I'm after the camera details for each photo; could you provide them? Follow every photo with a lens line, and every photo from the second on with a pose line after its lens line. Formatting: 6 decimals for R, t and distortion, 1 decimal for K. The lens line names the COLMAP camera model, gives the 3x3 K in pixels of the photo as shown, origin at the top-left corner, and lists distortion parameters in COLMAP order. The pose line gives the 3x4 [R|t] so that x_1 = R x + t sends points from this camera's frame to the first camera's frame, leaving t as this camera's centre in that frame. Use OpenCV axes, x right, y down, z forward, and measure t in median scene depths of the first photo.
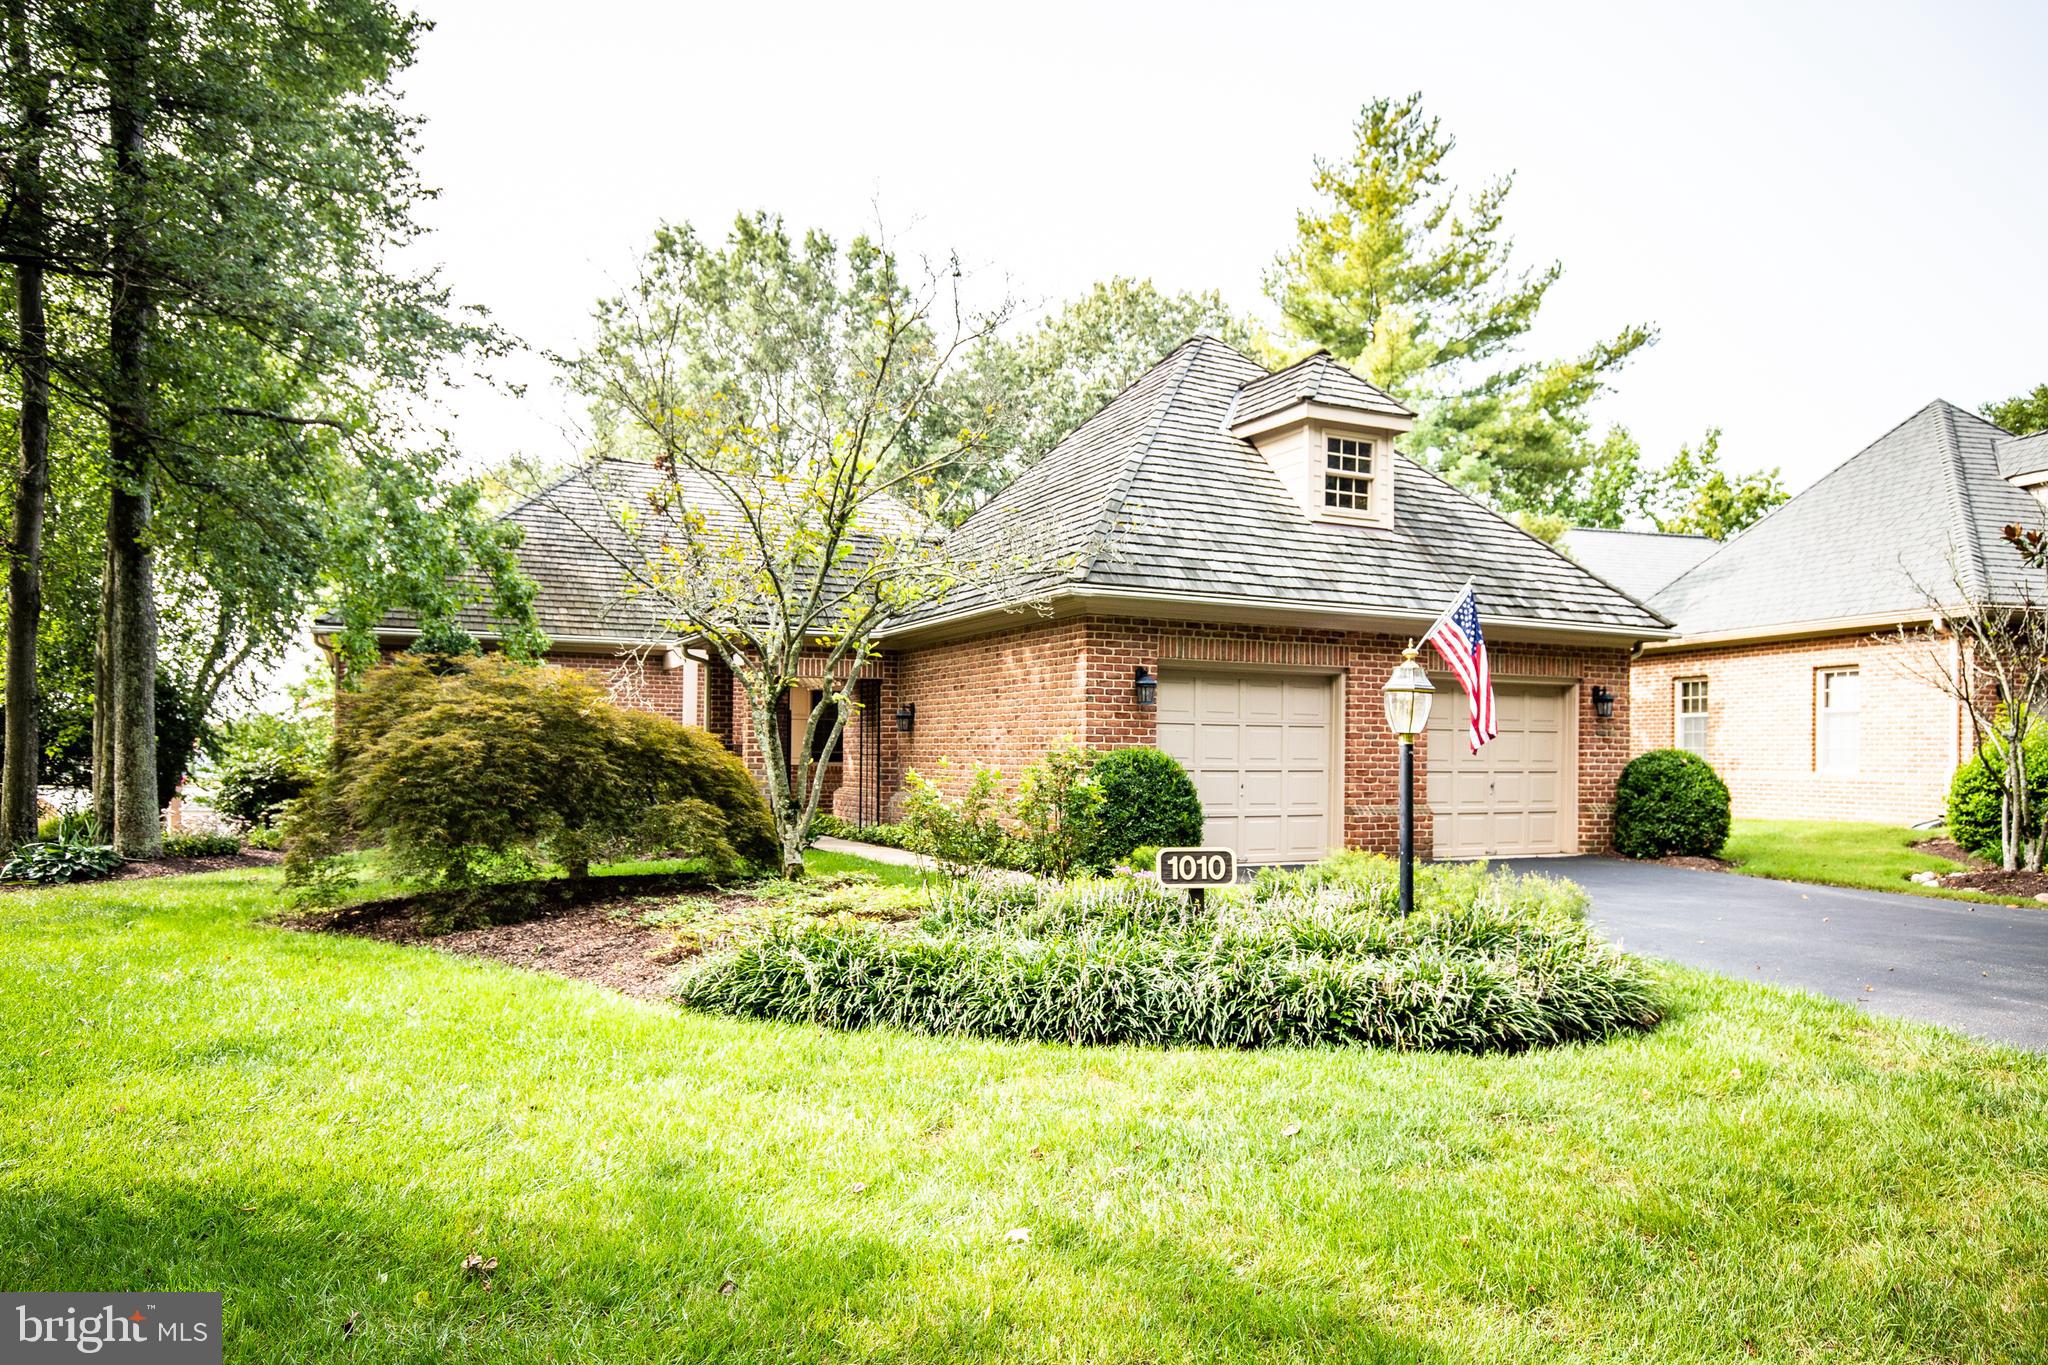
lens RADIAL K [[1375.2, 0, 1010.1], [0, 1375.2, 676.6], [0, 0, 1]] dist [0.004876, -0.001798]
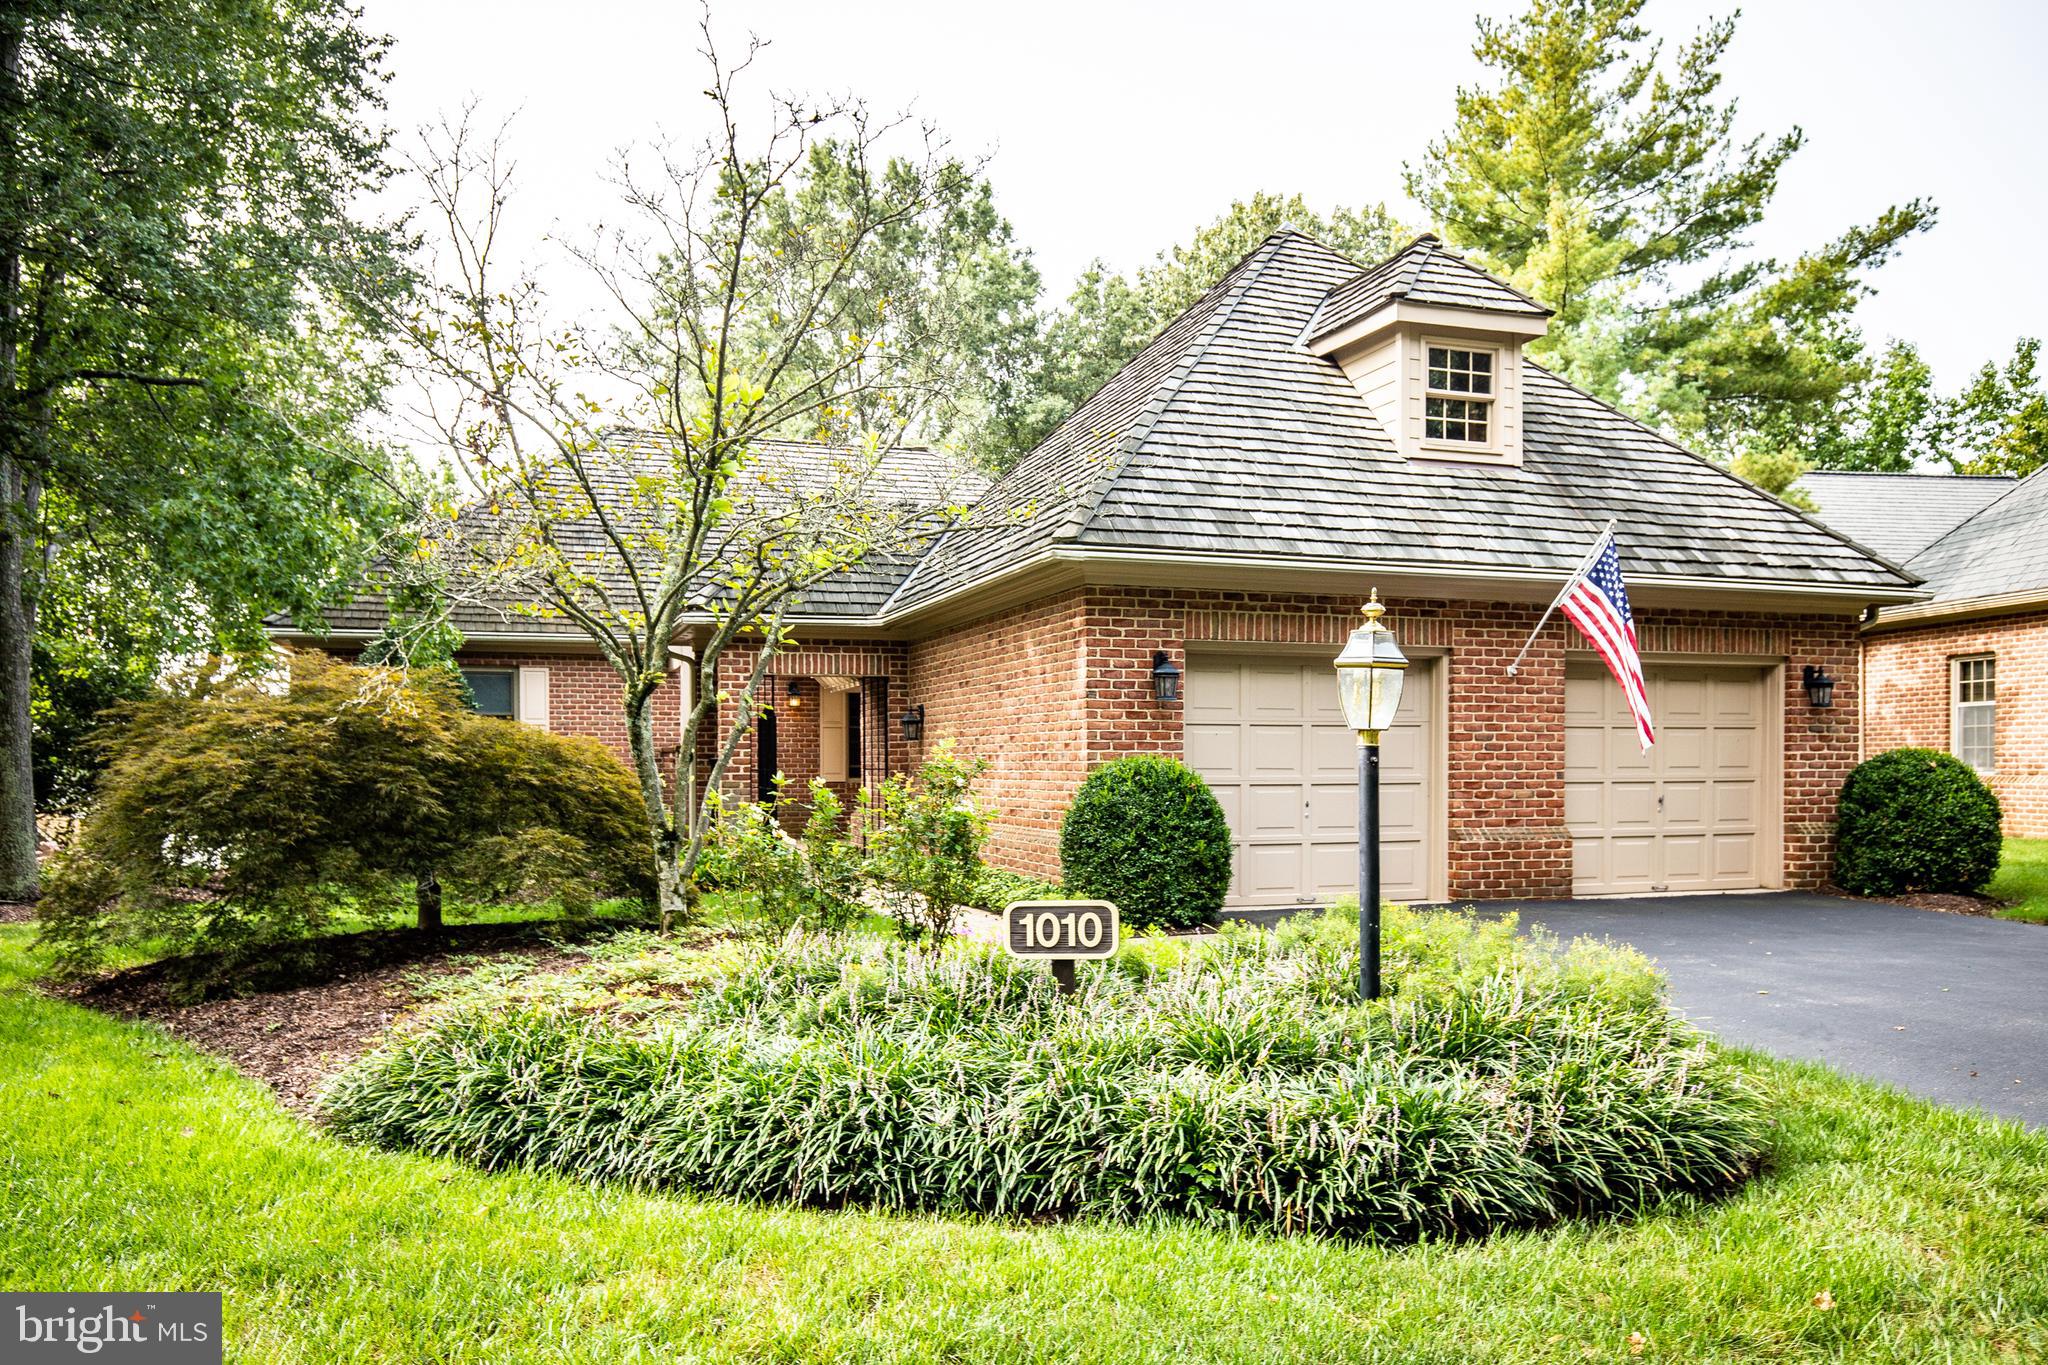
lens RADIAL K [[1532.8, 0, 996.4], [0, 1532.8, 722.7], [0, 0, 1]] dist [0.010757, 0.001091]
pose [[0.991312, -0.015834, -0.130578, 0.100379], [0.019506, 0.999448, 0.026887, 0.006795], [0.130080, -0.029201, 0.991073, 0.116635]]
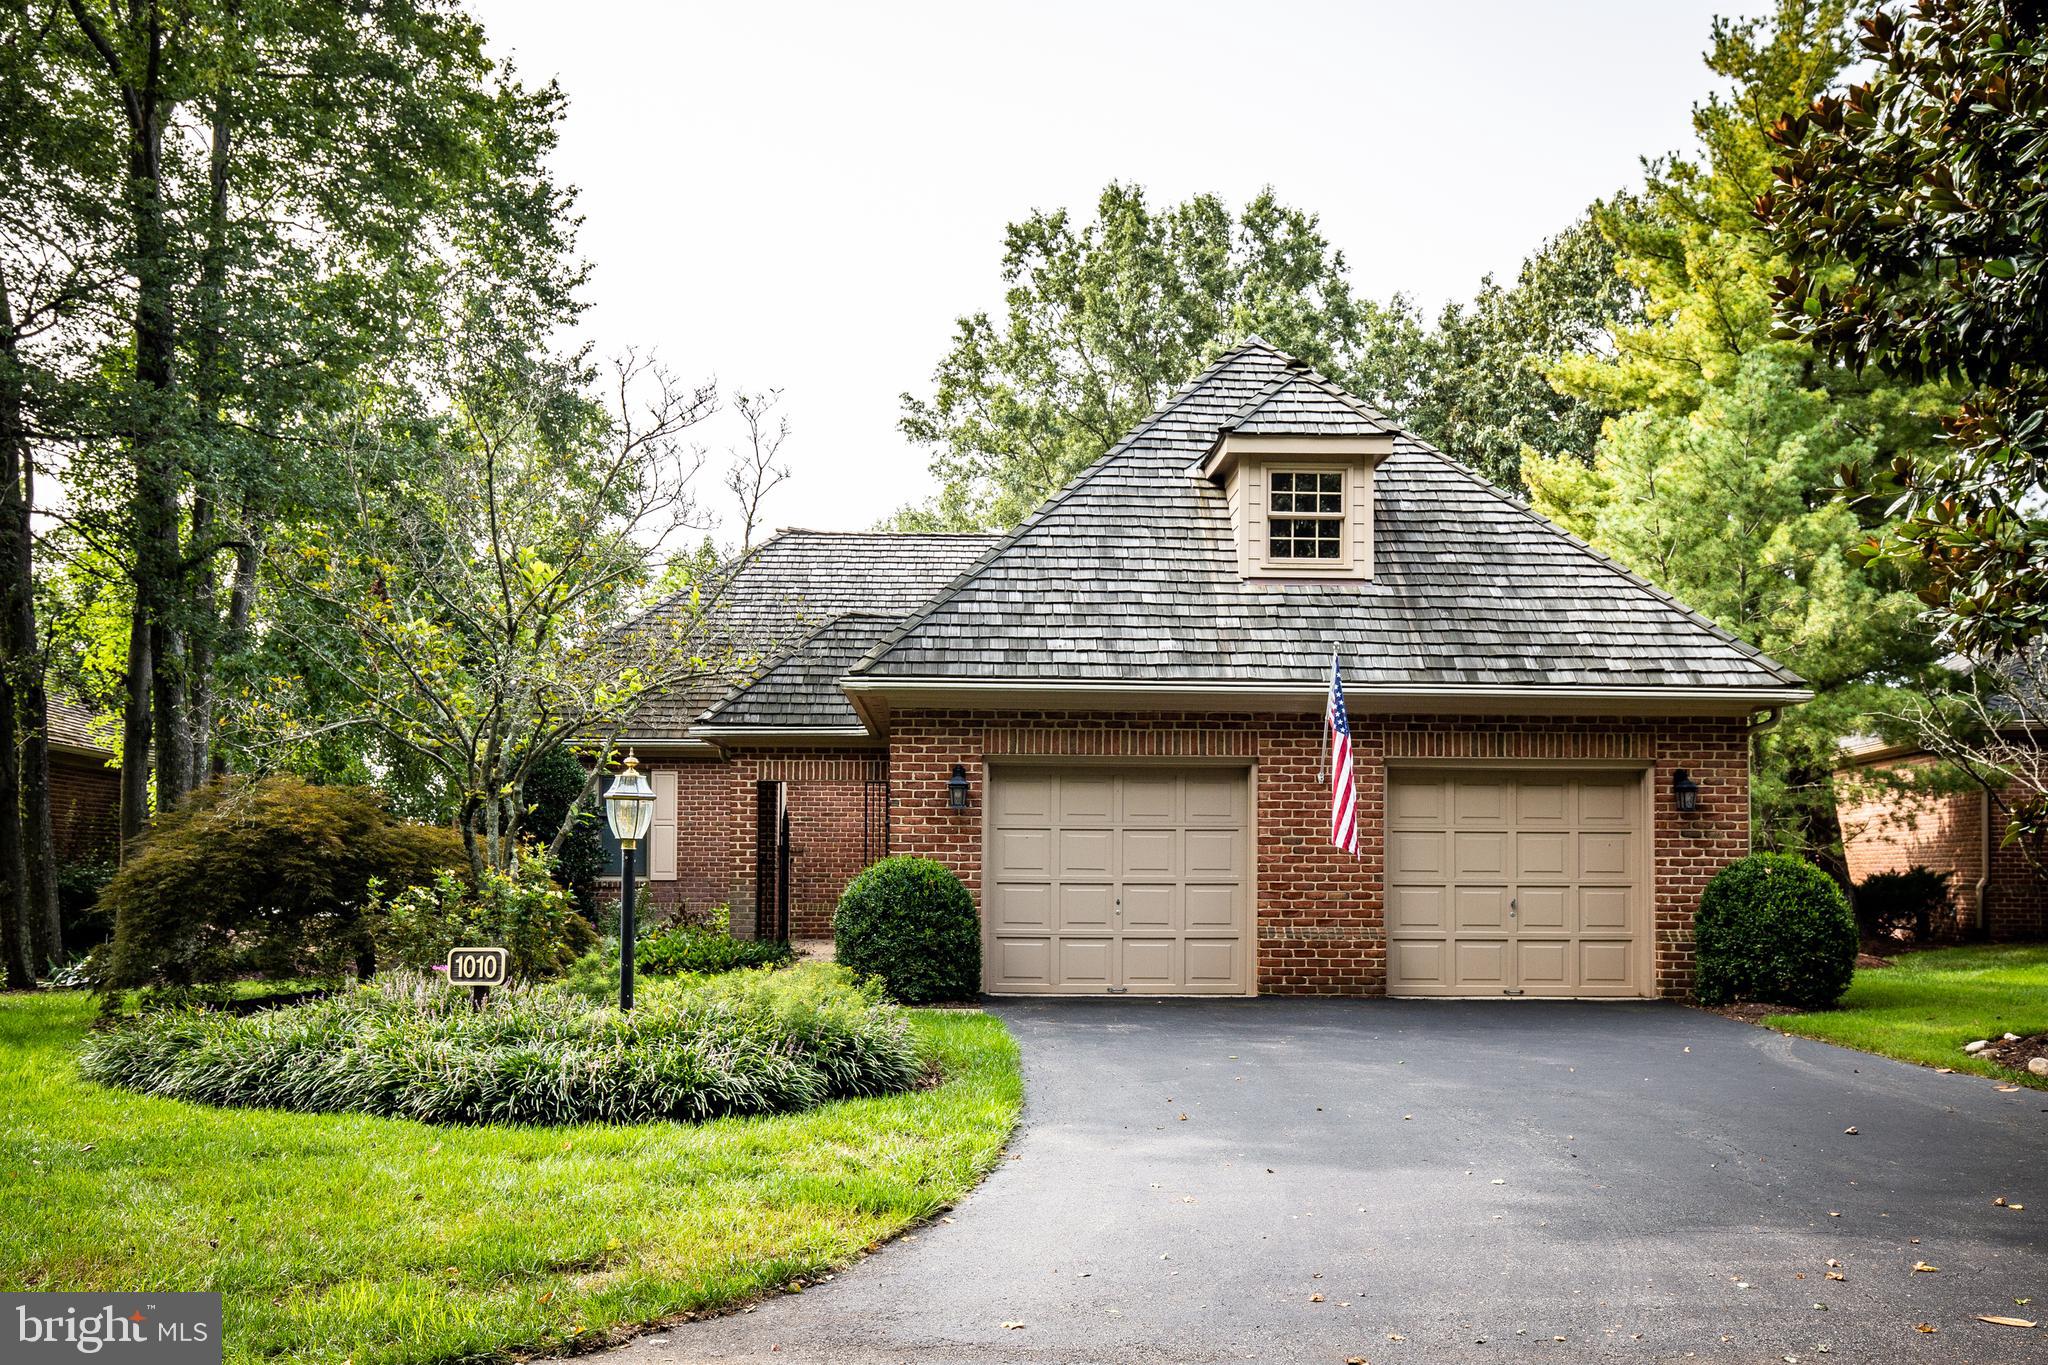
lens RADIAL K [[1951.7, 0, 1024.9], [0, 1951.7, 694.8], [0, 0, 1]] dist [0.045985, 0.000000]
pose [[0.908273, -0.042354, -0.416229, 0.572251], [0.027348, 0.998745, -0.041951, 0.001292], [0.417484, 0.026720, 0.908291, -0.106435]]
